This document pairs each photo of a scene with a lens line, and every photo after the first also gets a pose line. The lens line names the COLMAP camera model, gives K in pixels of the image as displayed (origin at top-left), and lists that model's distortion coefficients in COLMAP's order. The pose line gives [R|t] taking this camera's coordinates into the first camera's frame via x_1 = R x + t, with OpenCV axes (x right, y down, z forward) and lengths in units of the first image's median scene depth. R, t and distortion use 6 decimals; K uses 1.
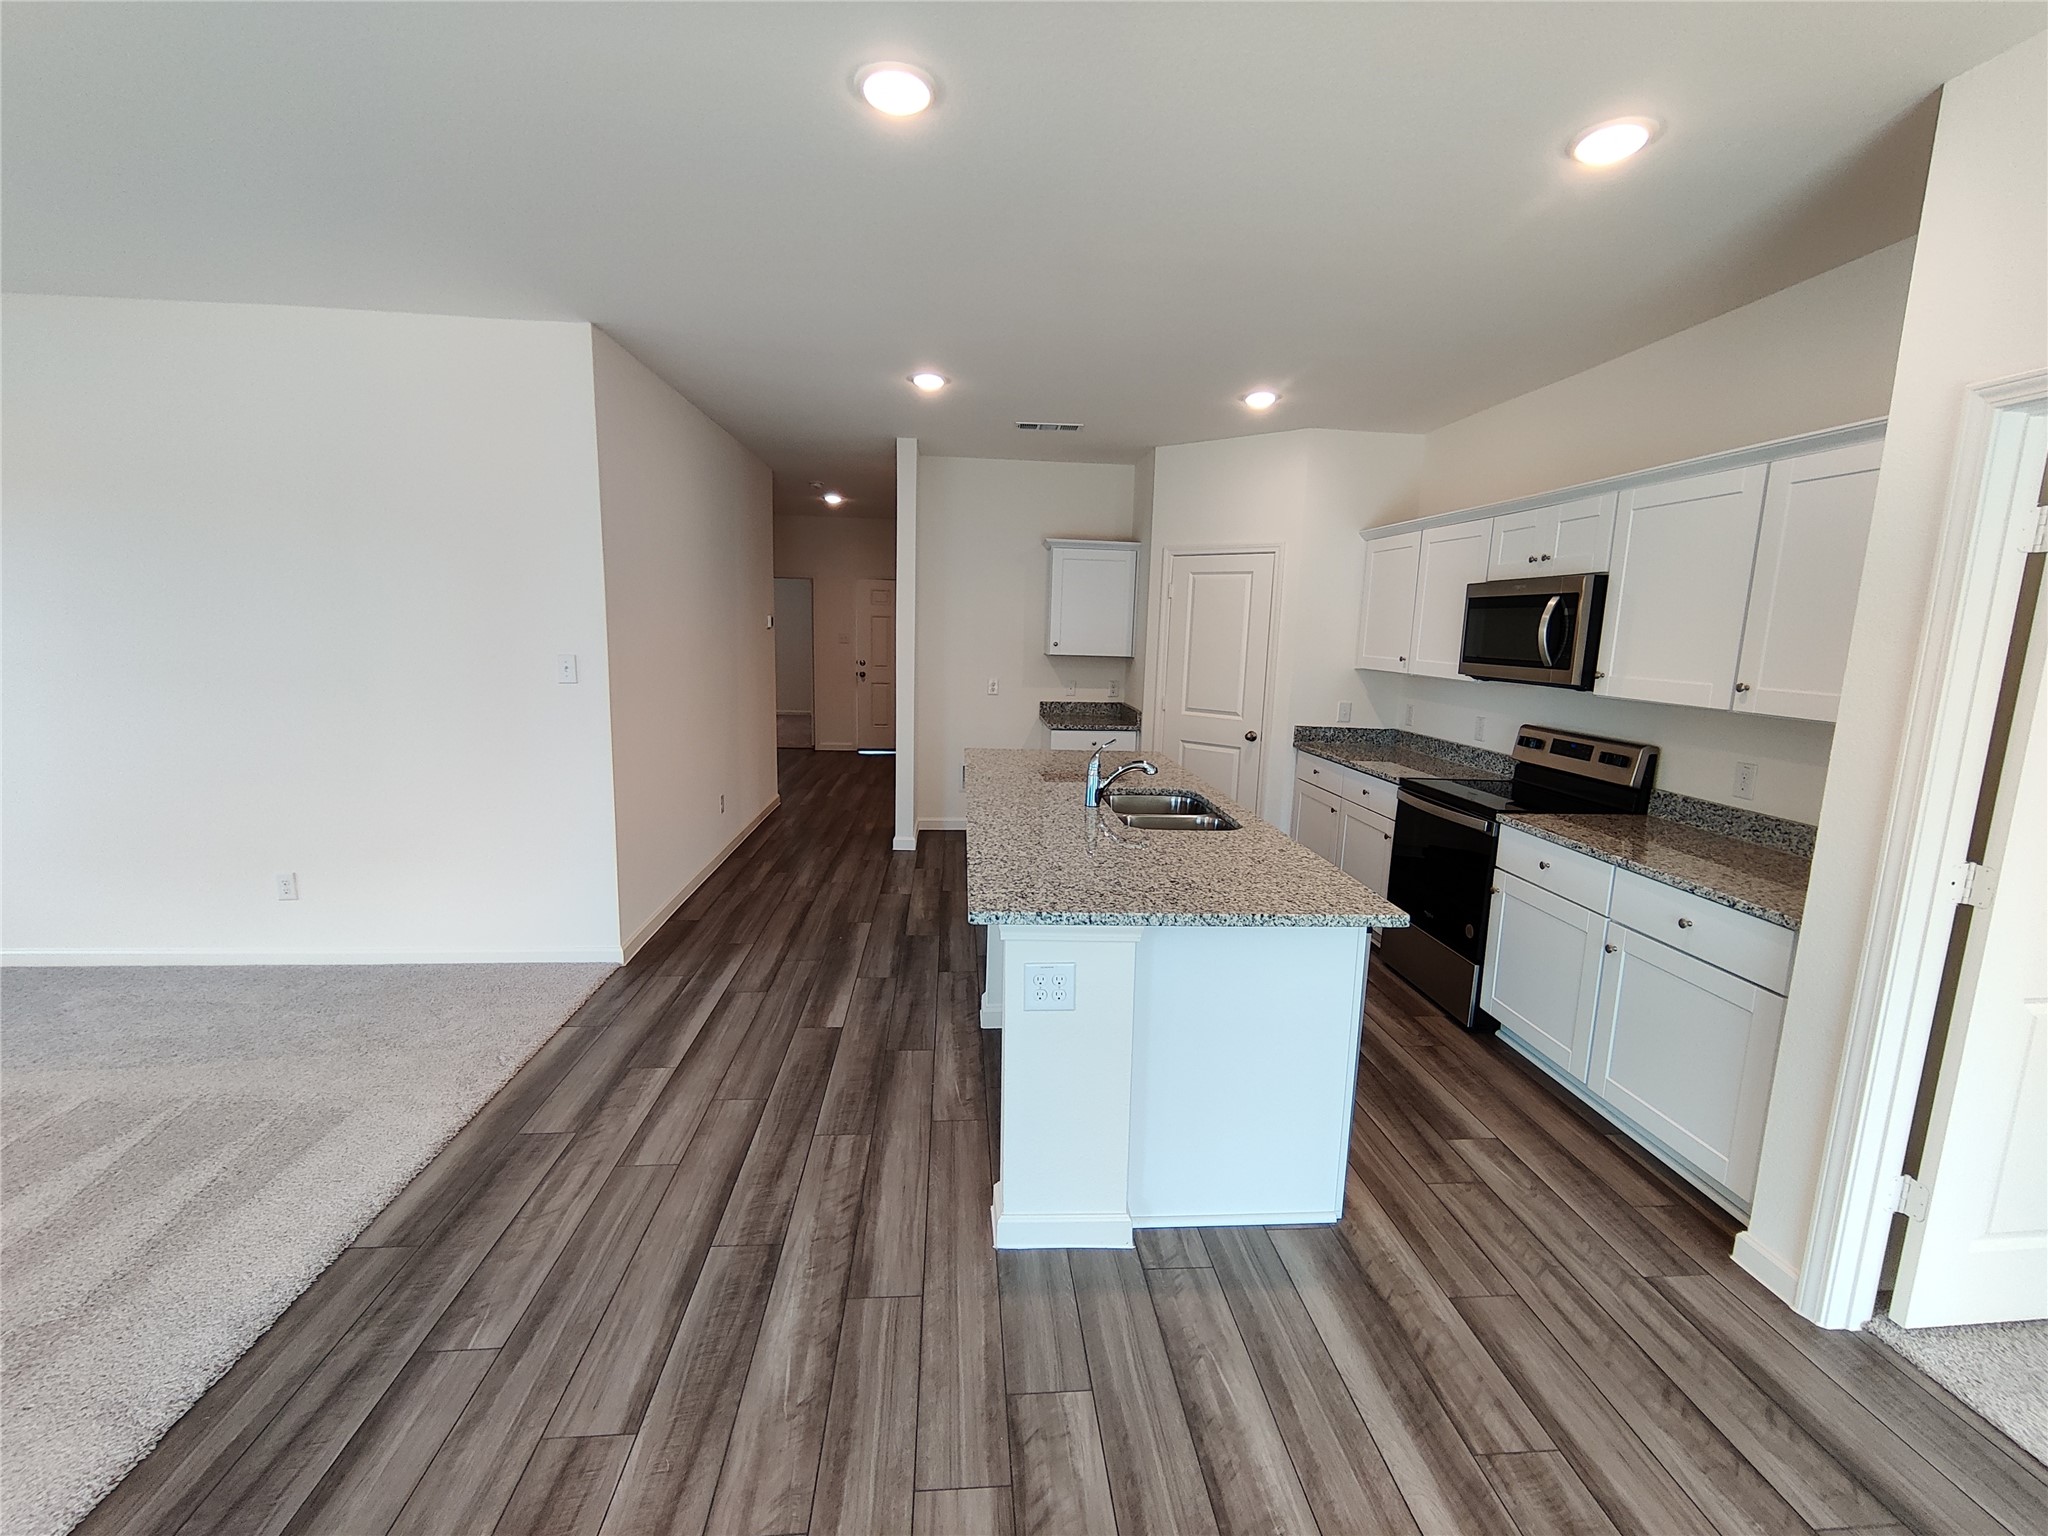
lens RADIAL K [[877.7, 0, 1028.5], [0, 877.7, 765.0], [0, 0, 1]] dist [-0.003188, -0.000067]
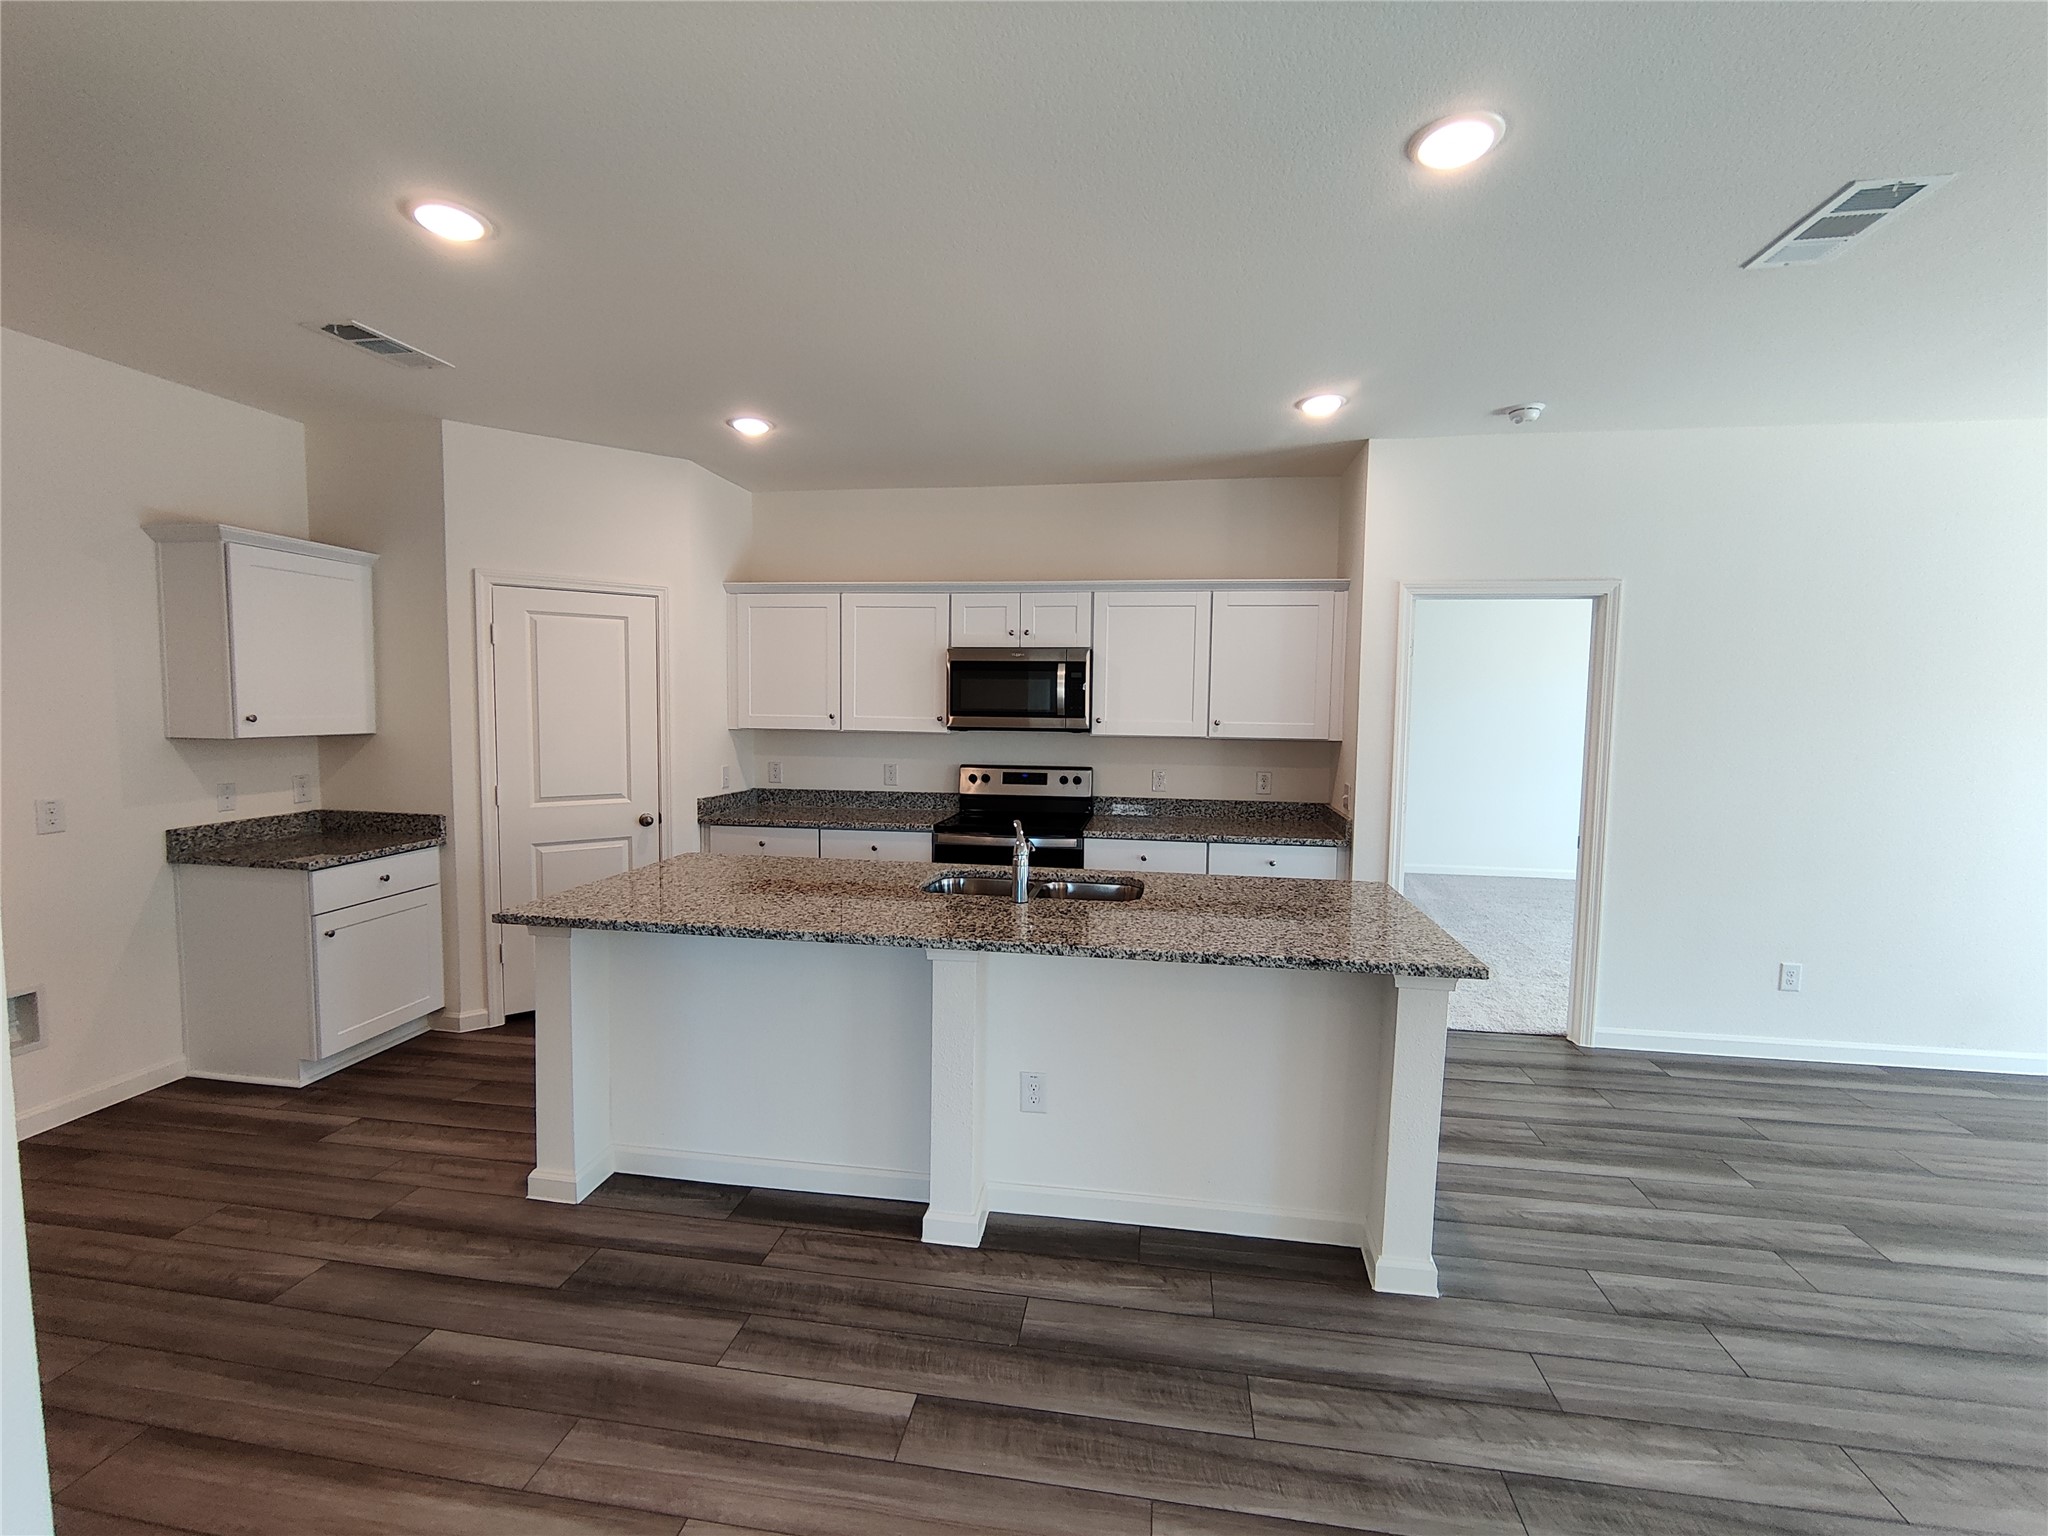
lens RADIAL K [[880.0, 0, 1029.9], [0, 880.0, 762.1], [0, 0, 1]] dist [-0.002213, 0.000688]
pose [[0.233055, -0.095354, 0.967777, -0.754747], [0.147772, 0.987097, 0.061672, -0.141951], [-0.961170, 0.128637, 0.244139, 0.780382]]
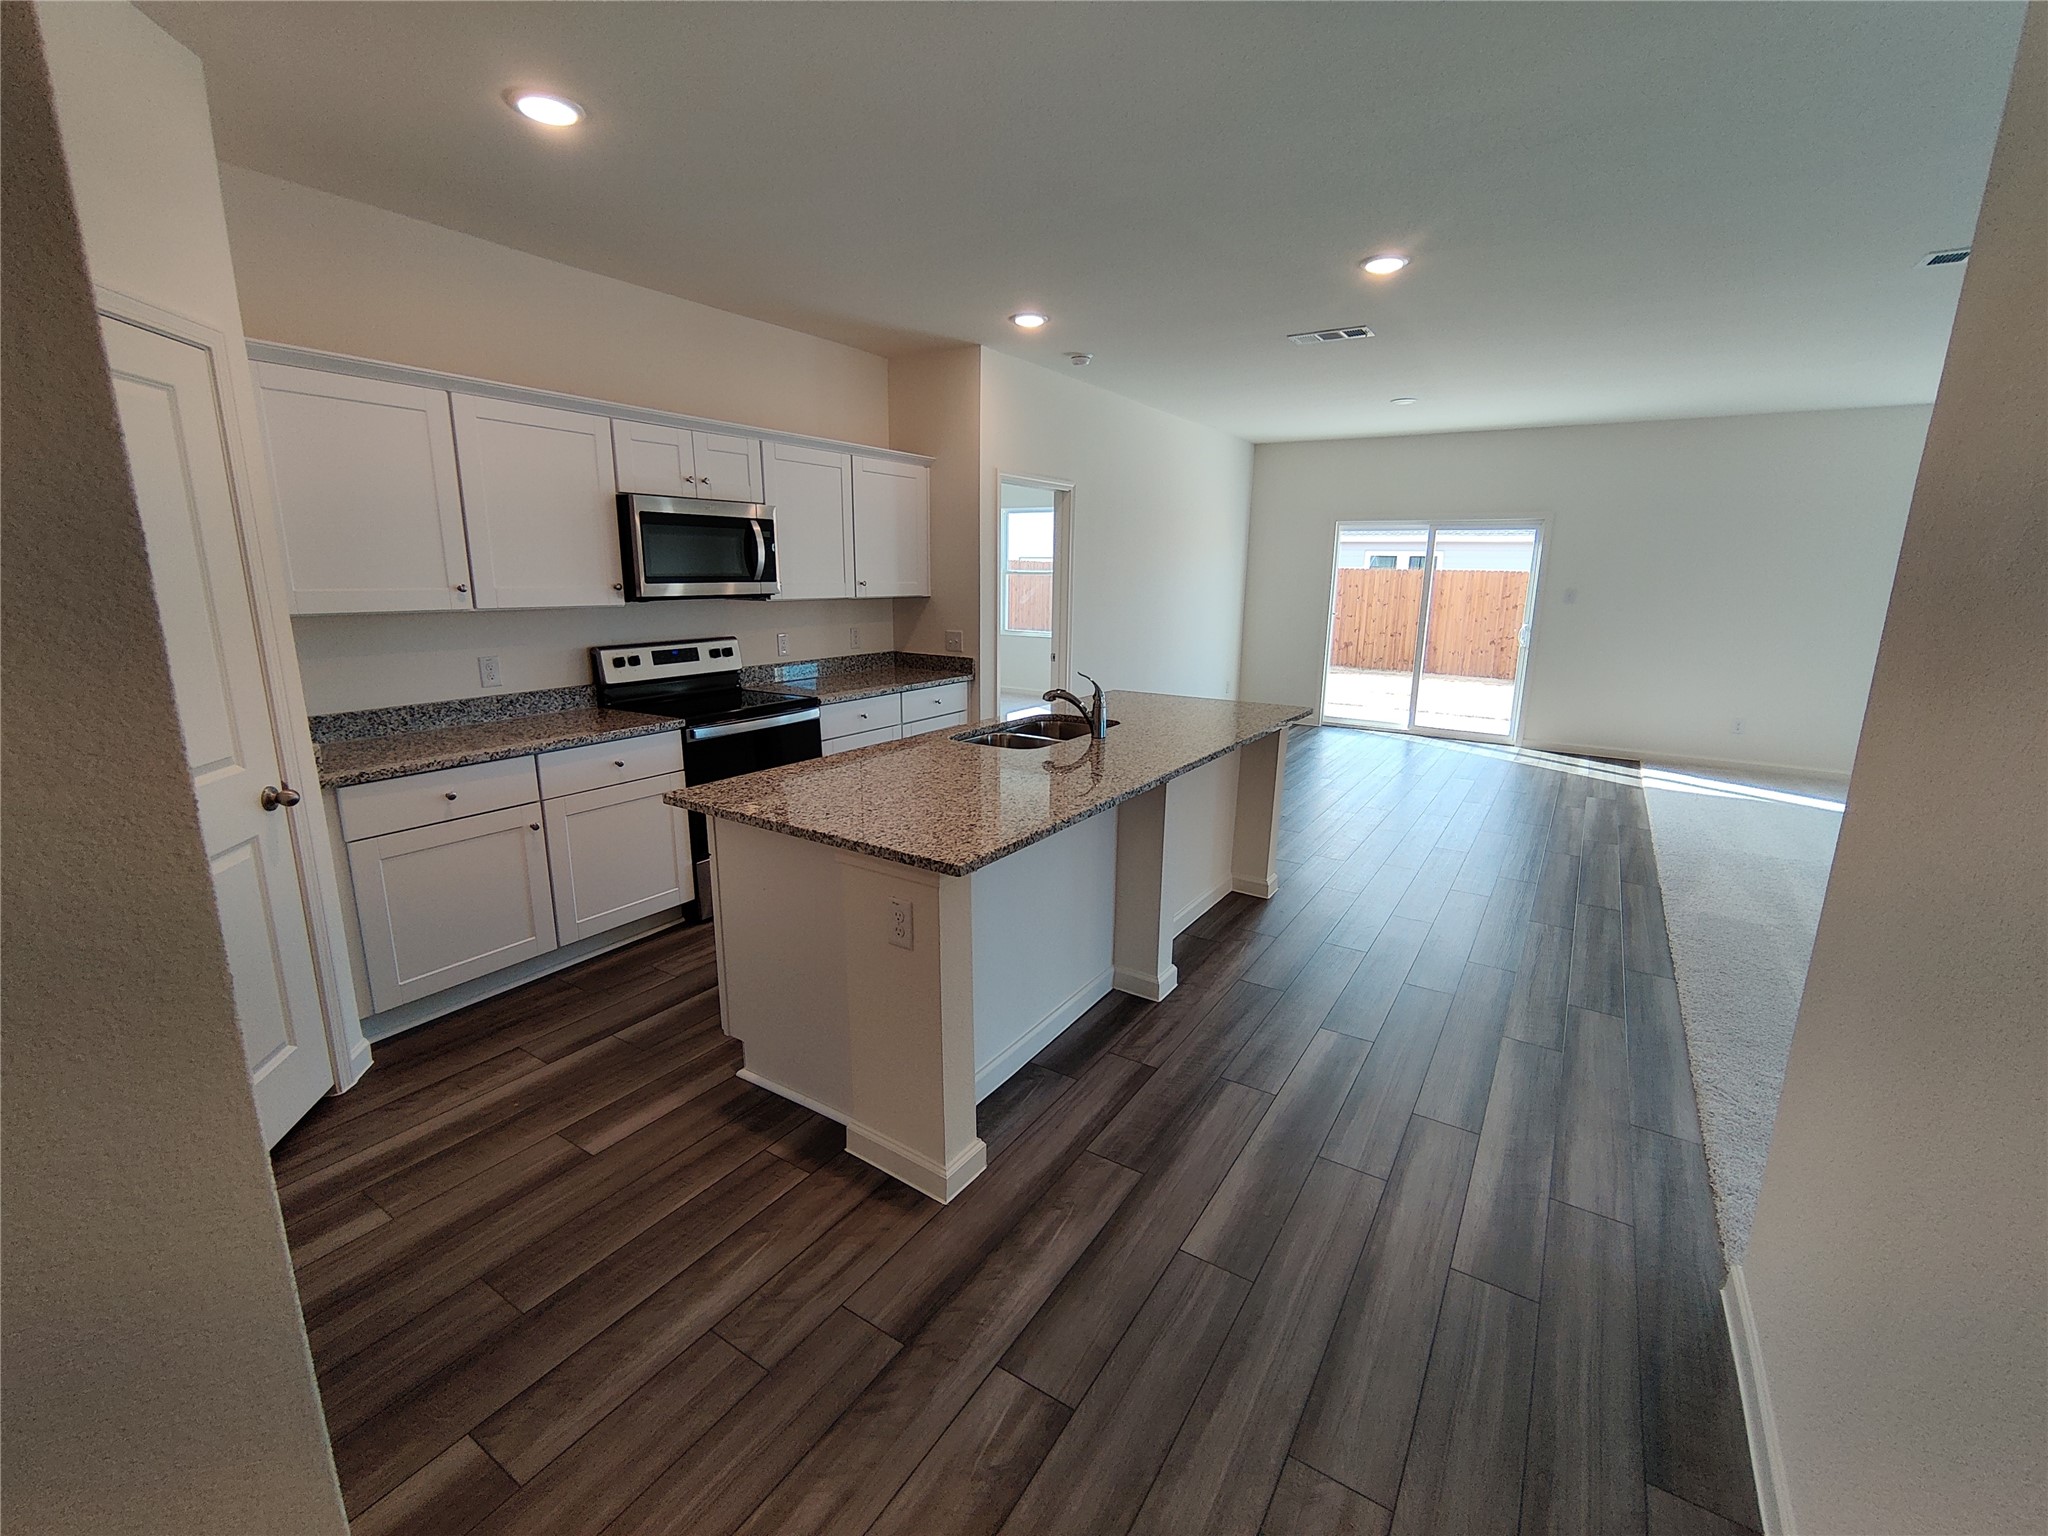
lens RADIAL K [[880.0, 0, 1029.9], [0, 880.0, 762.1], [0, 0, 1]] dist [-0.002213, 0.000688]
pose [[-0.793222, -0.169176, 0.584961, -0.481896], [0.061466, 0.933481, 0.353321, -0.302168], [-0.605823, 0.316217, -0.730058, 1.849779]]
